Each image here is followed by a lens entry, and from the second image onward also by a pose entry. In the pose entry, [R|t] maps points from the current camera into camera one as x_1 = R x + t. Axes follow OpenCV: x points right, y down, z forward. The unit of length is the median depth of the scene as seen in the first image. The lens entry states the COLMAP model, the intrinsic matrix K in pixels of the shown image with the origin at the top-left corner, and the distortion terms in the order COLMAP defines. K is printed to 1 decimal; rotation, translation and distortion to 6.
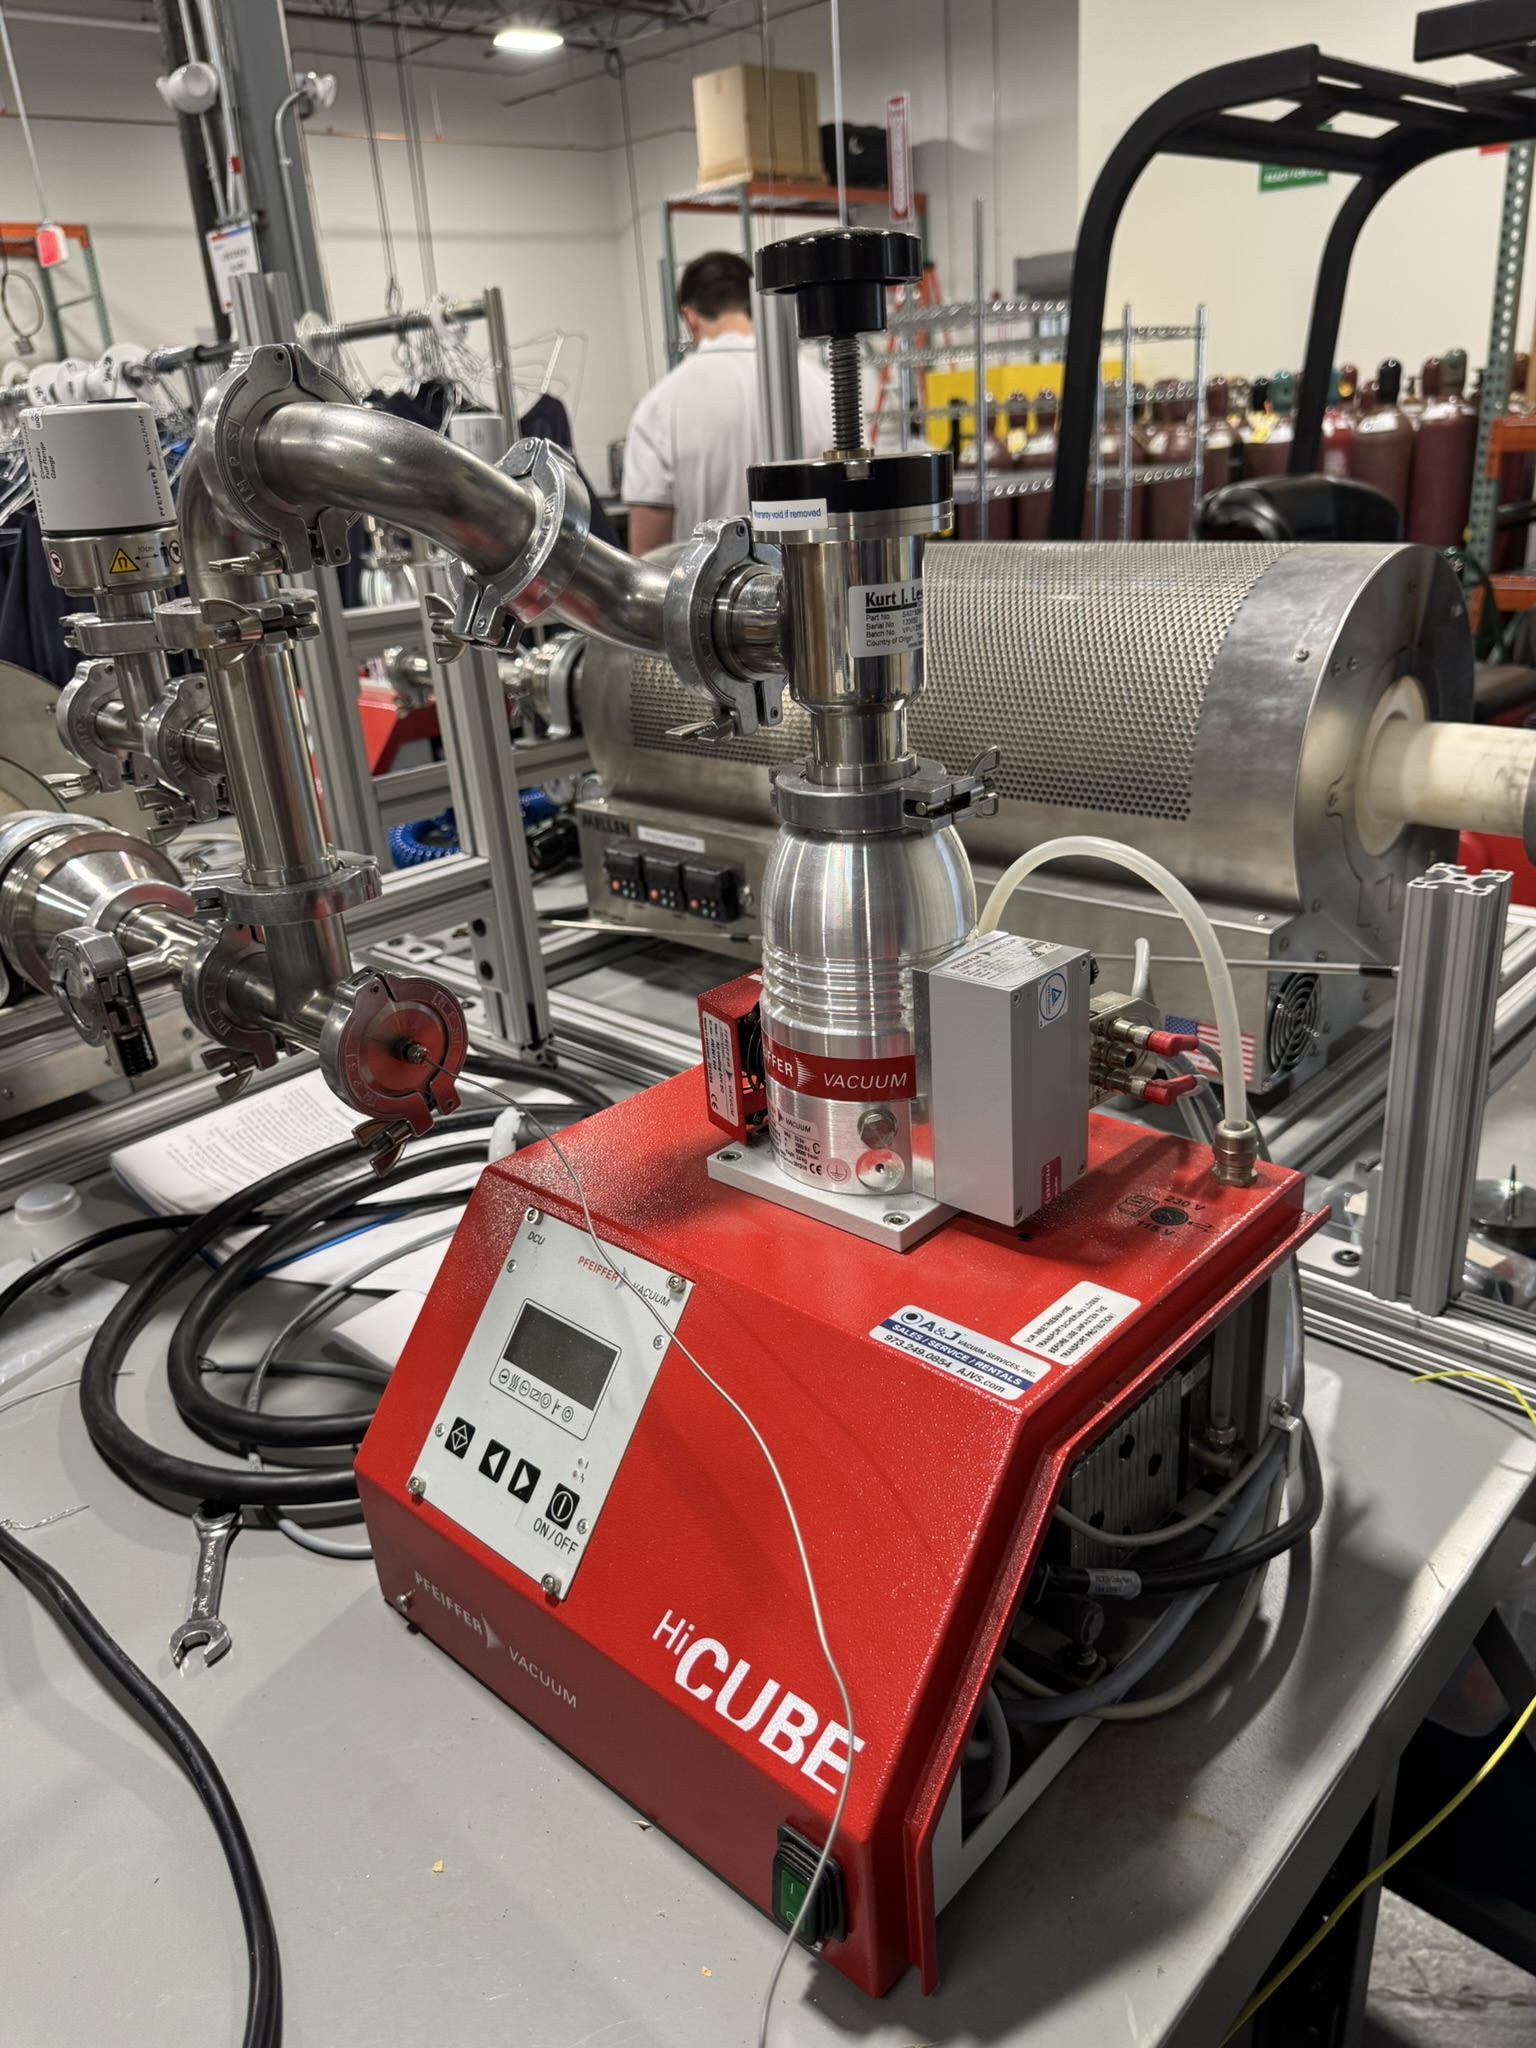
lens RADIAL K [[1457.3, 0, 765.6], [0, 1457.3, 1027.5], [0, 0, 1]] dist [-0.000419, -0.000195]
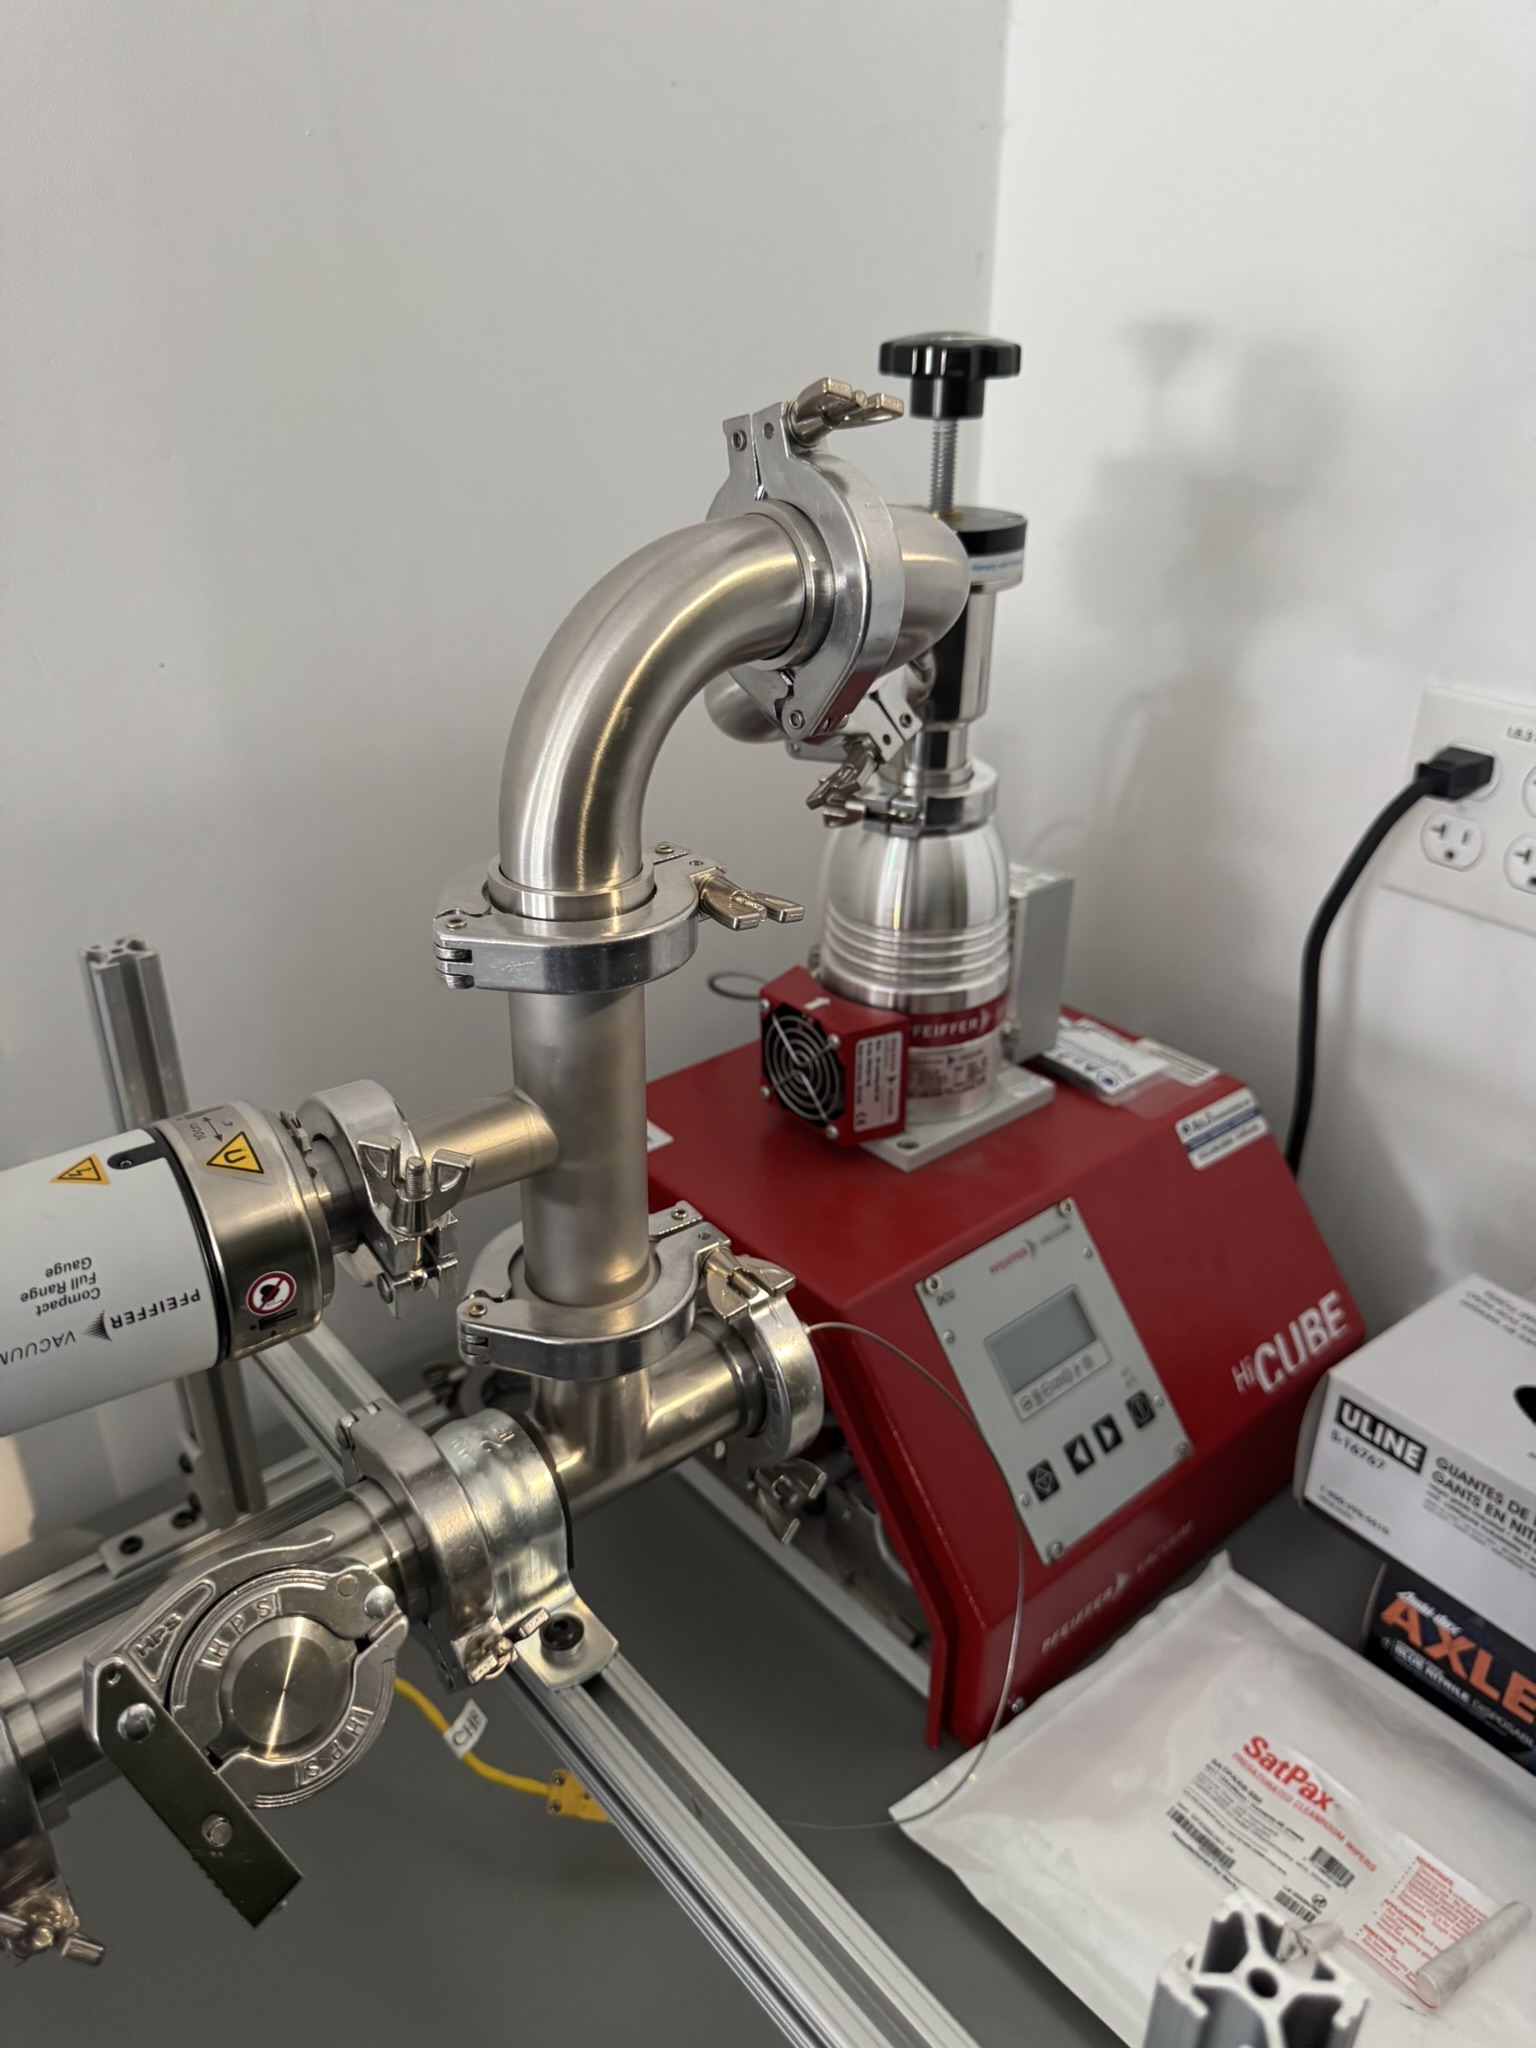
lens RADIAL K [[1457.3, 0, 769.2], [0, 1457.3, 1022.4], [0, 0, 1]] dist [-0.000419, -0.000195]
pose [[0.101362, -0.371439, 0.922908, -1.148562], [0.365169, 0.876822, 0.312786, -0.424343], [-0.925407, 0.305313, 0.224514, 0.932371]]
